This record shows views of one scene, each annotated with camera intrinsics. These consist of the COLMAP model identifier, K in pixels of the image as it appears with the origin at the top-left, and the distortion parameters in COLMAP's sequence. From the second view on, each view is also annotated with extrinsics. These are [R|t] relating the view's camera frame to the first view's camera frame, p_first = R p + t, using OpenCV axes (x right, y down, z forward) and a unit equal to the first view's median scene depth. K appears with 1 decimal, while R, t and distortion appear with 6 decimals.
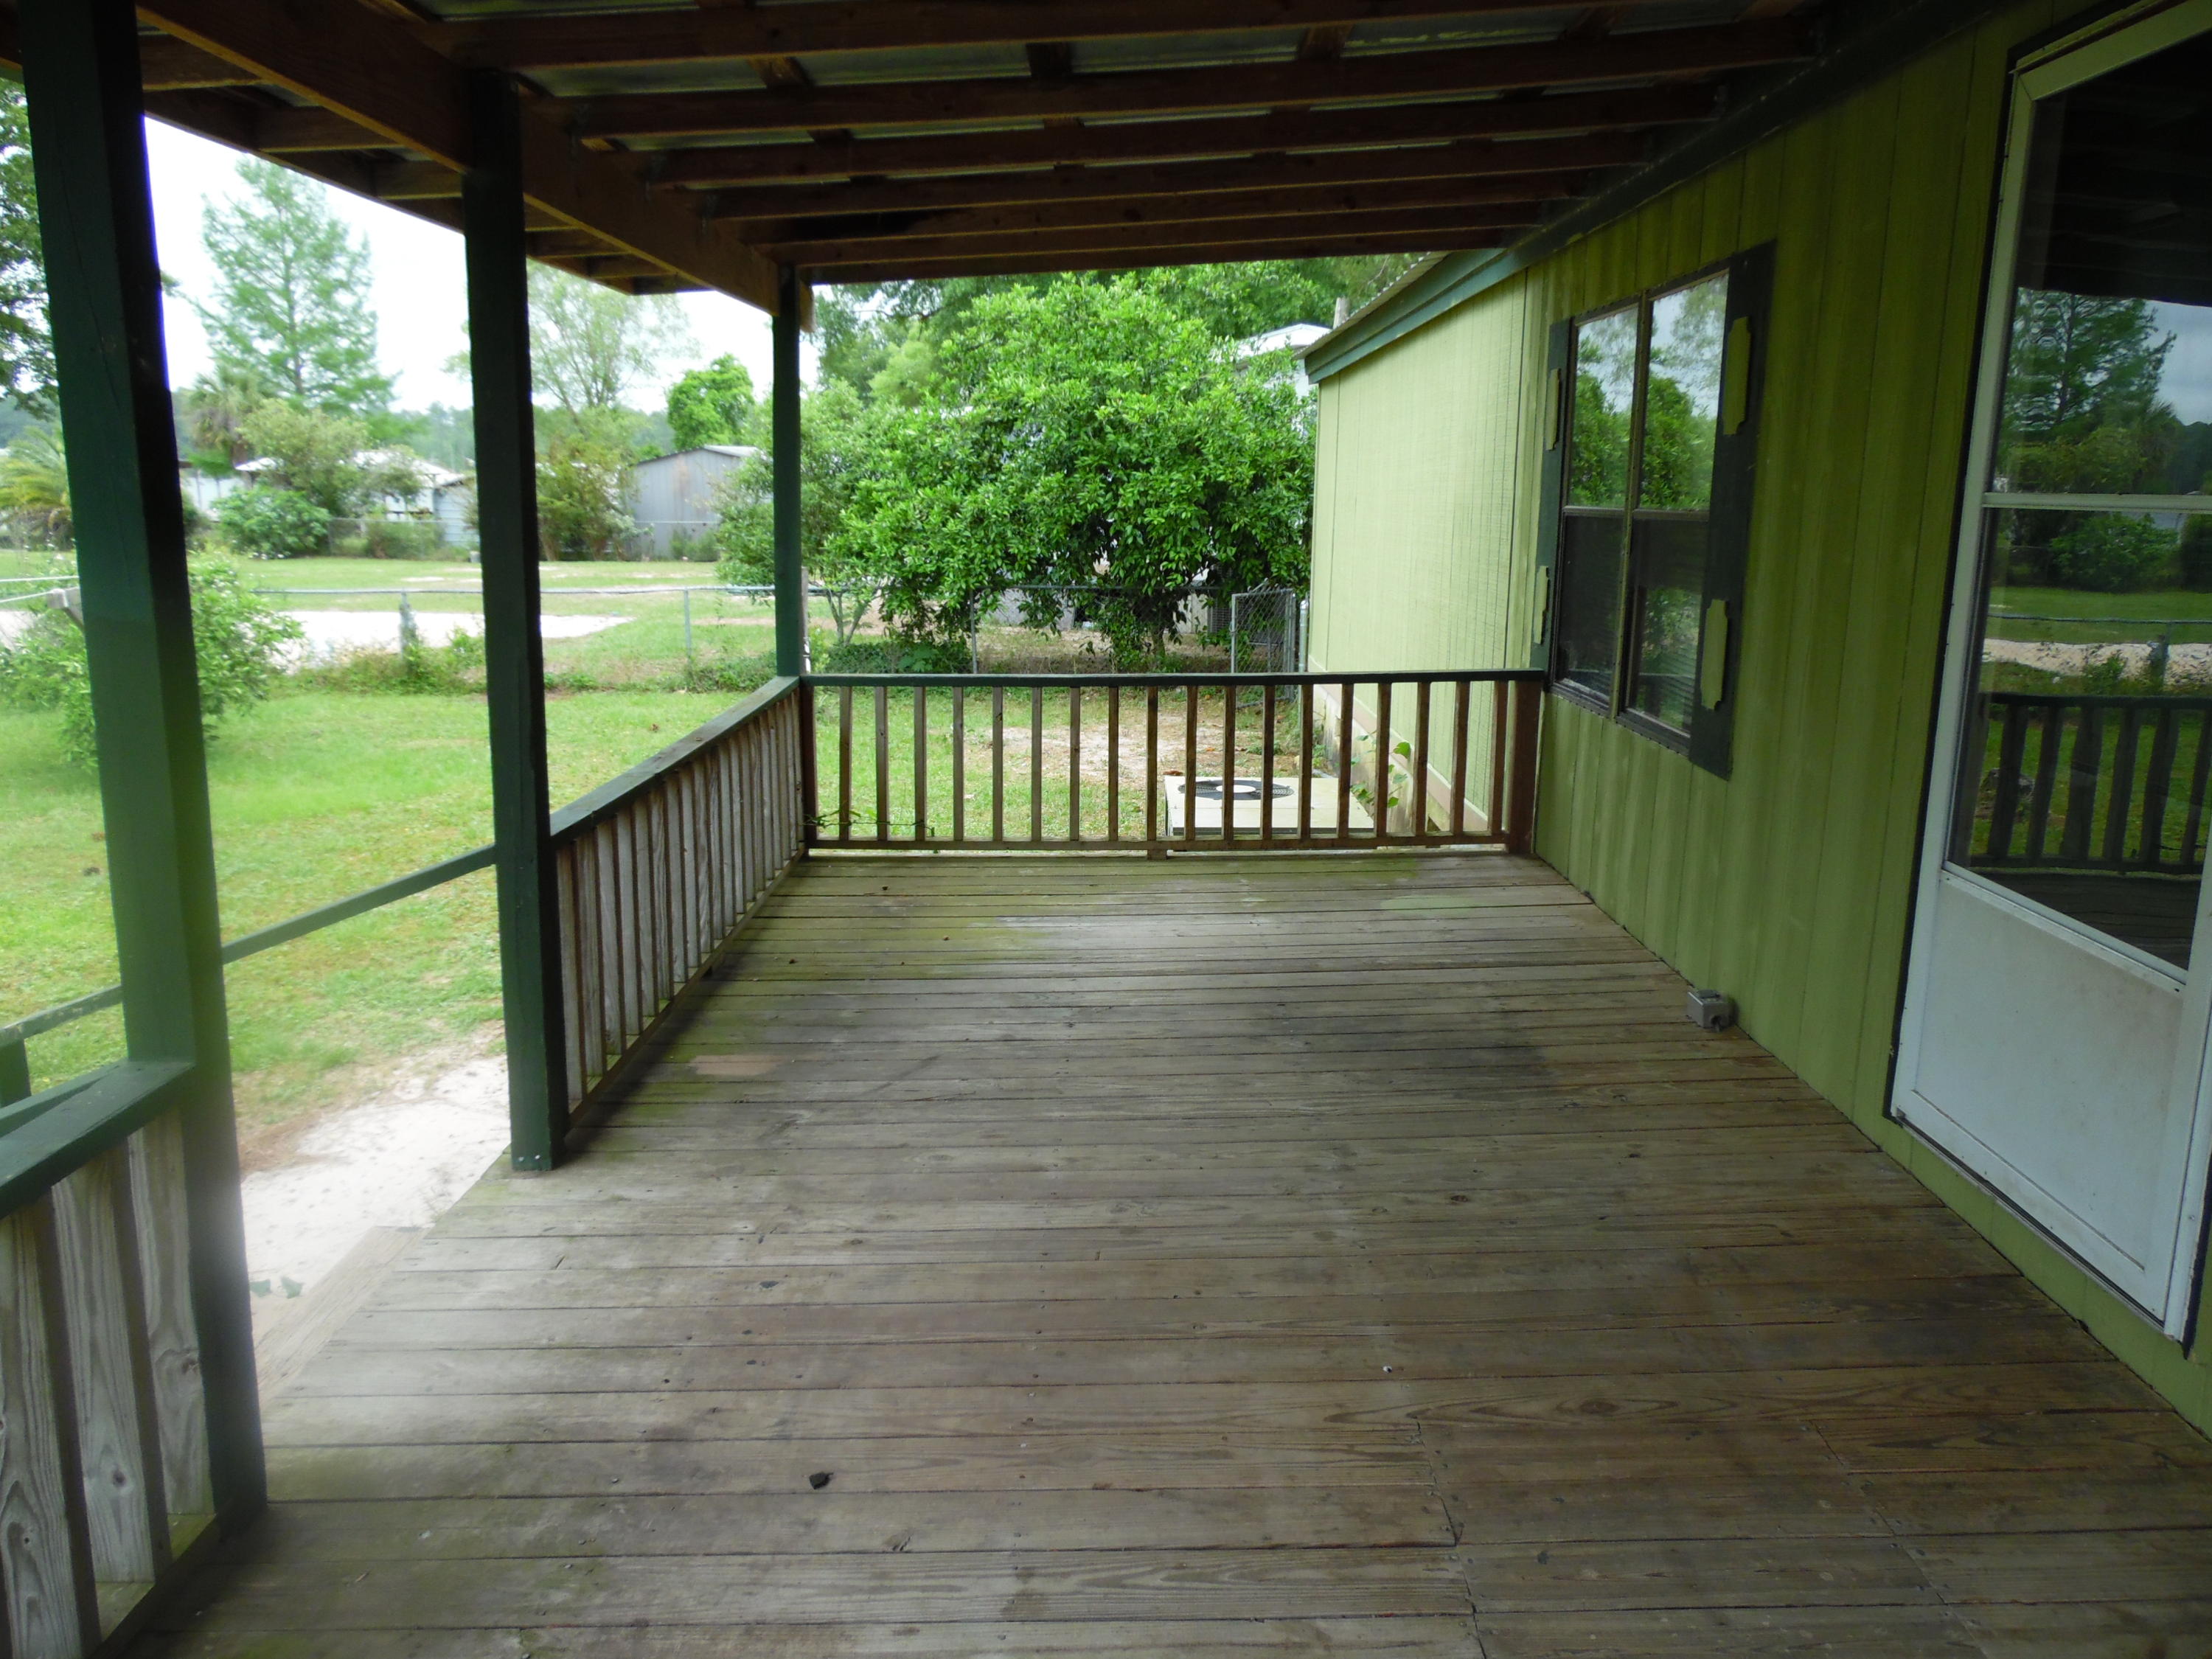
lens RADIAL K [[1647.1, 0, 1107.0], [0, 1647.1, 811.6], [0, 0, 1]] dist [-0.040420, 0.080922]
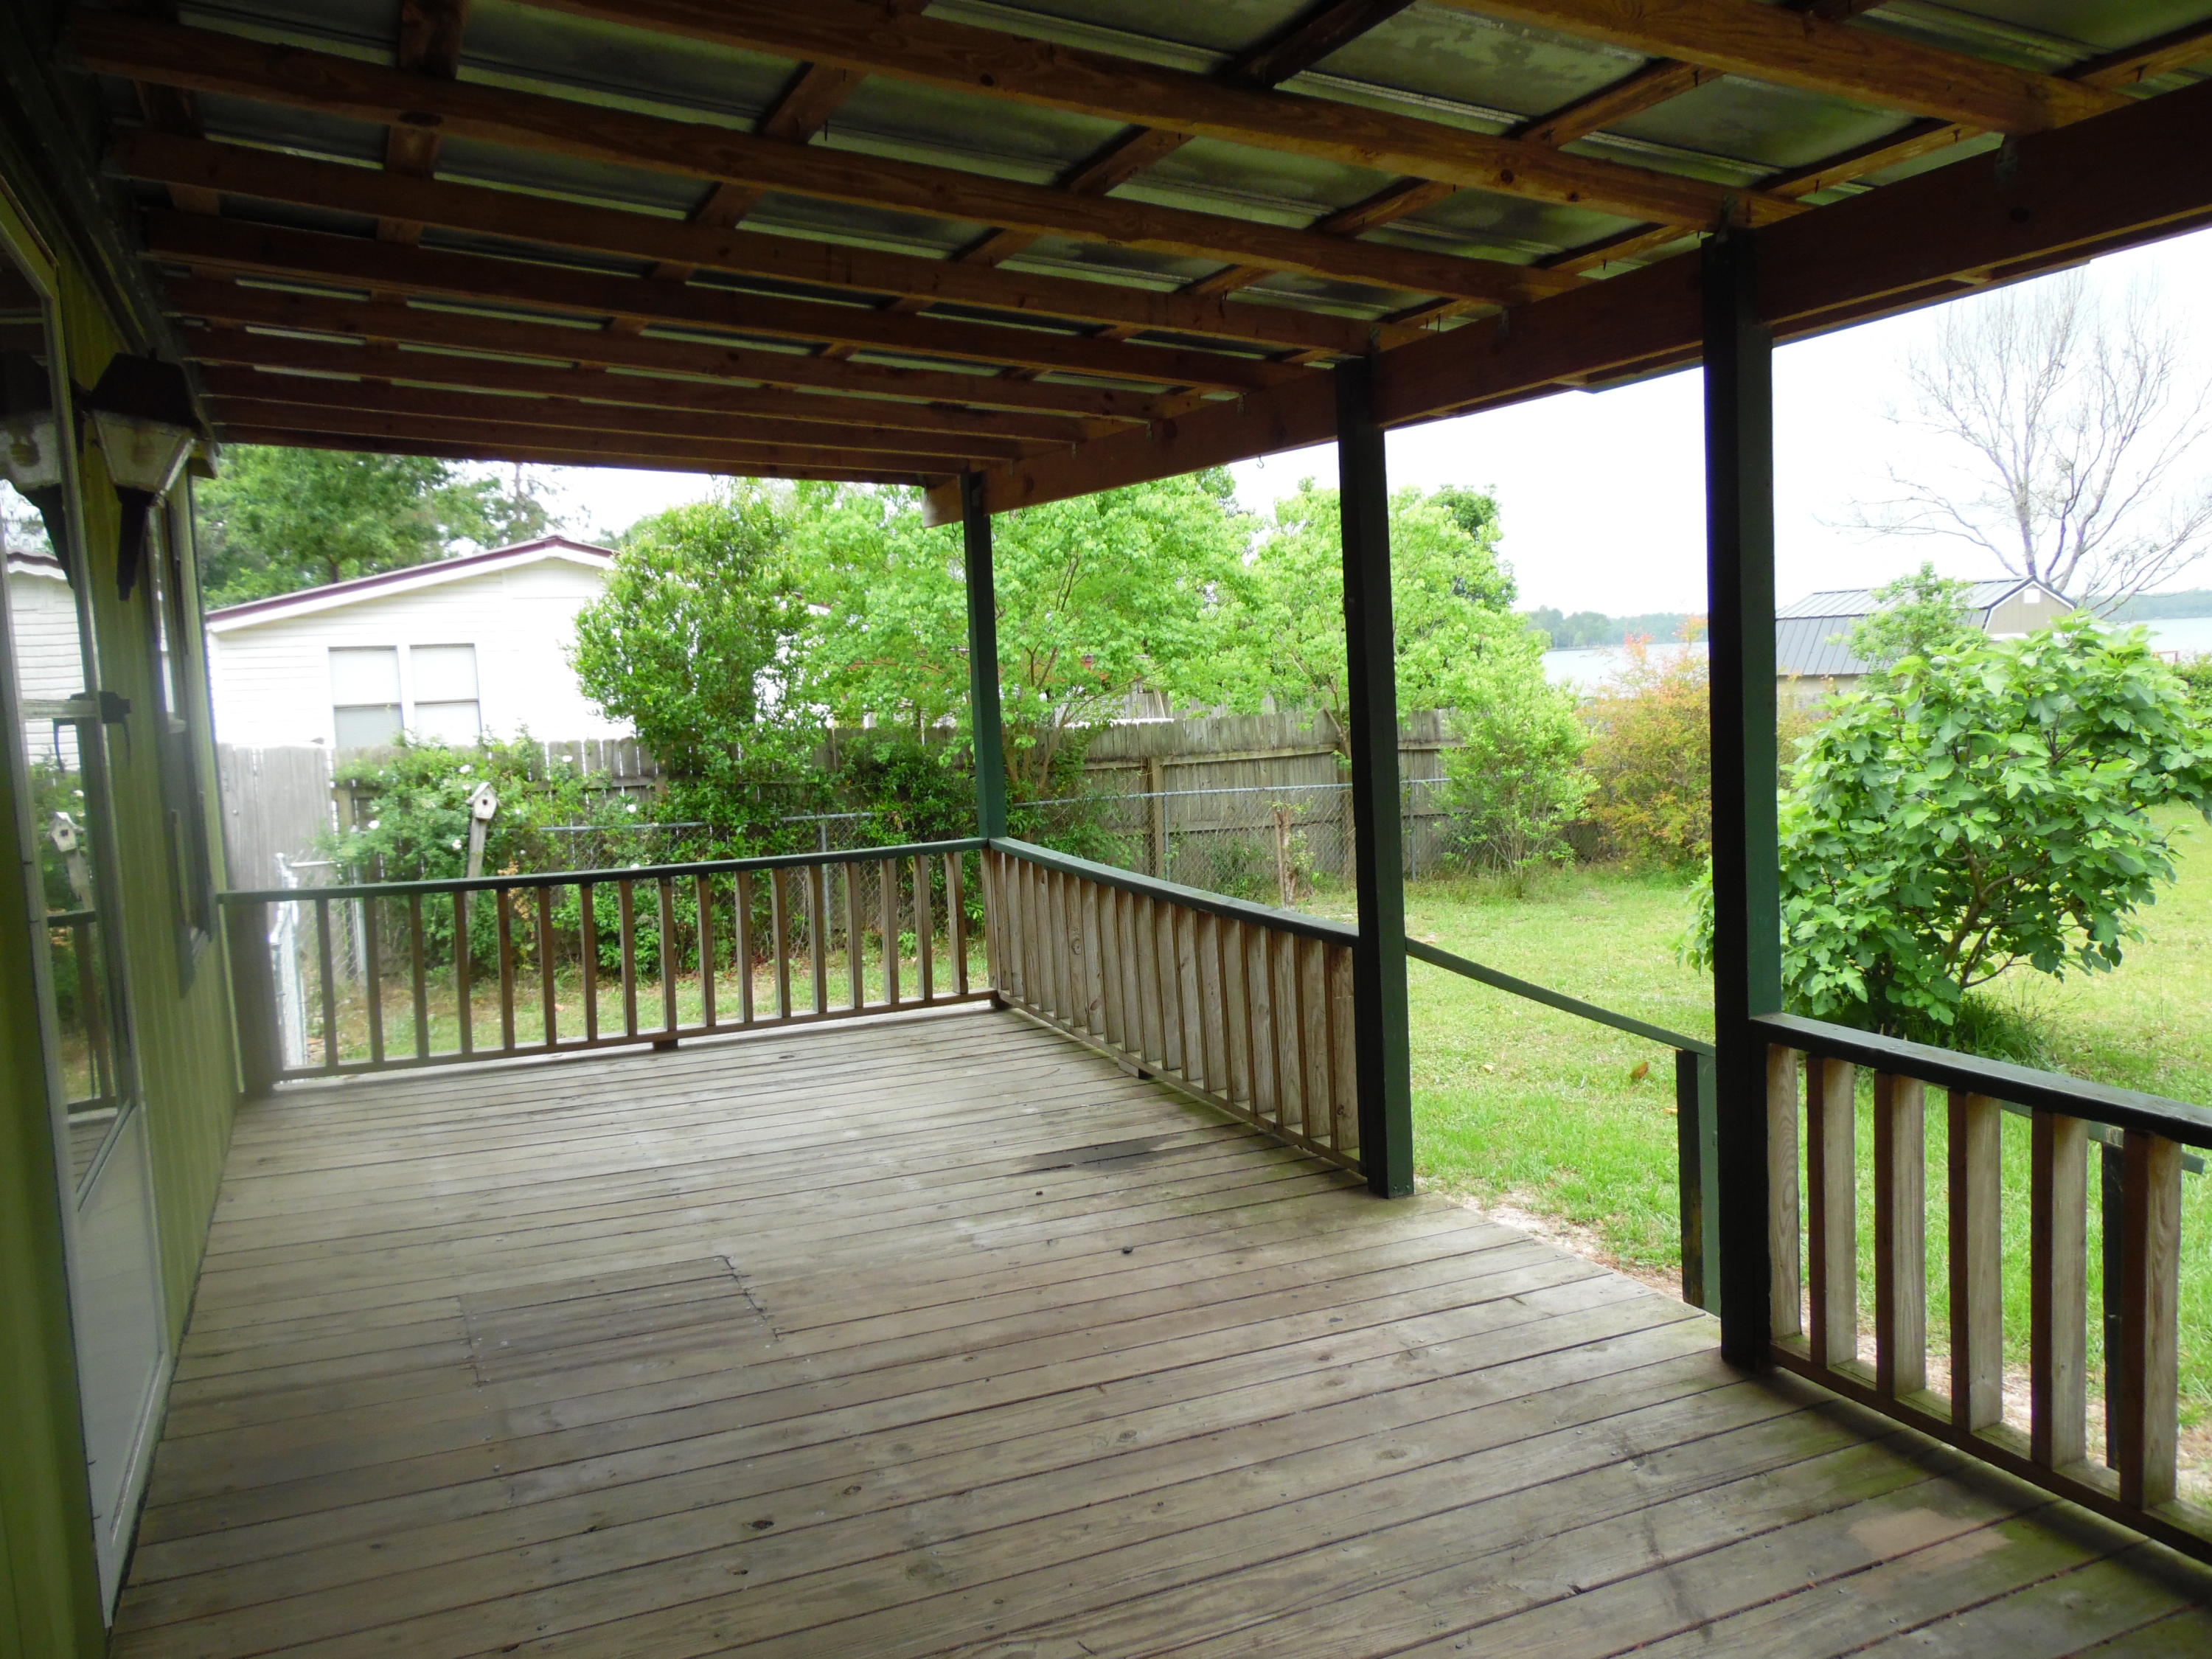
lens RADIAL K [[1647.1, 0, 1107.0], [0, 1647.1, 811.6], [0, 0, 1]] dist [-0.040420, 0.080922]
pose [[-0.899216, 0.070279, -0.431824, 0.393121], [-0.048426, 0.964960, 0.257889, -0.334464], [0.434817, 0.252809, -0.864304, 1.709558]]
